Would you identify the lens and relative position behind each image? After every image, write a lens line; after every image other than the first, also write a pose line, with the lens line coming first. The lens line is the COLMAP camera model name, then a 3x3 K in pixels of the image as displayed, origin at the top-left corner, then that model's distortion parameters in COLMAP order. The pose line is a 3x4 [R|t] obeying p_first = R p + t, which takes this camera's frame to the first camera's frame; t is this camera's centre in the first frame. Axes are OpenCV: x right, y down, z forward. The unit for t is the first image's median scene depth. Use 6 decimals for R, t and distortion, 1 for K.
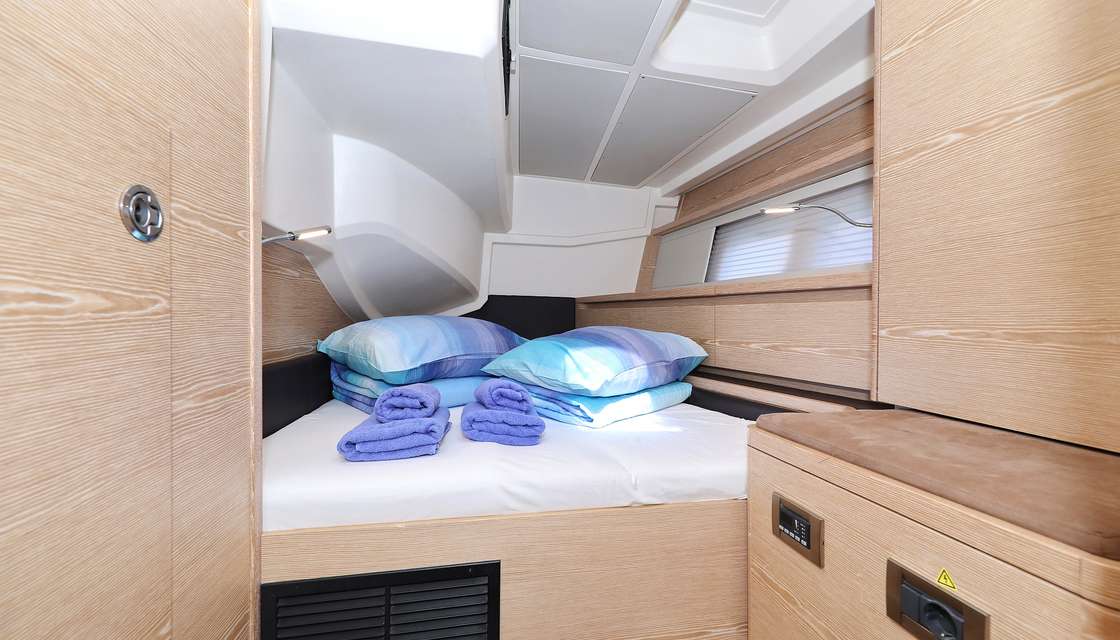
lens RADIAL K [[438.1, 0, 560.0], [0, 438.1, 320.0], [0, 0, 1]] dist [0.001866, 0.000124]
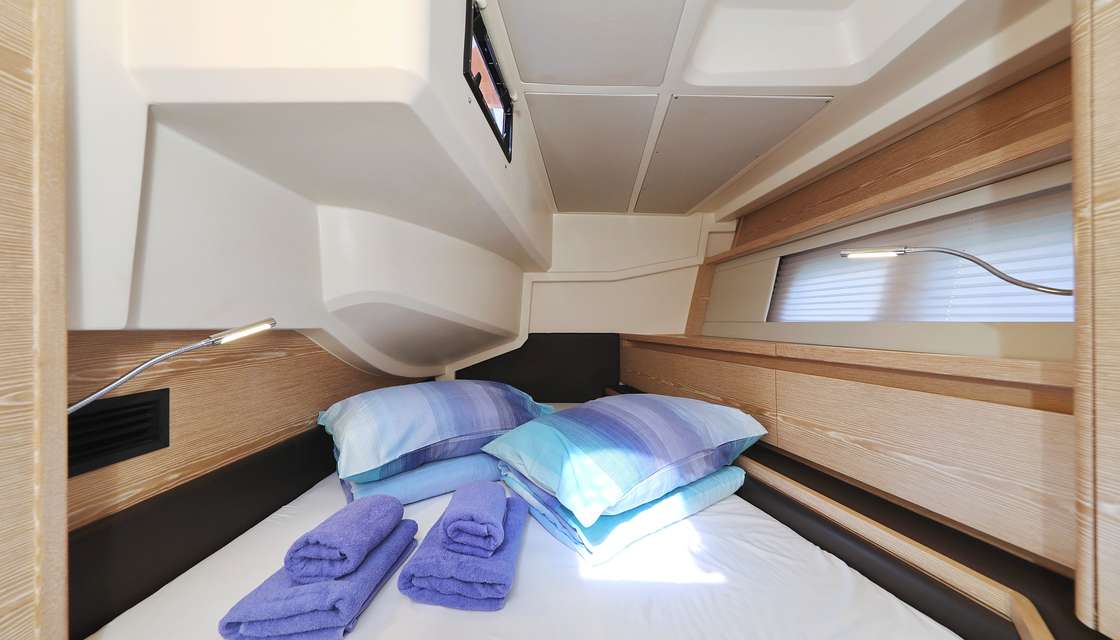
lens RADIAL K [[384.5, 0, 539.1], [0, 384.5, 319.0], [0, 0, 1]] dist [0.000691, -0.000071]
pose [[0.972453, -0.008354, -0.232951, 0.110187], [0.004656, 0.999854, -0.016420, -0.128127], [0.233054, 0.014884, 0.972350, 0.245818]]
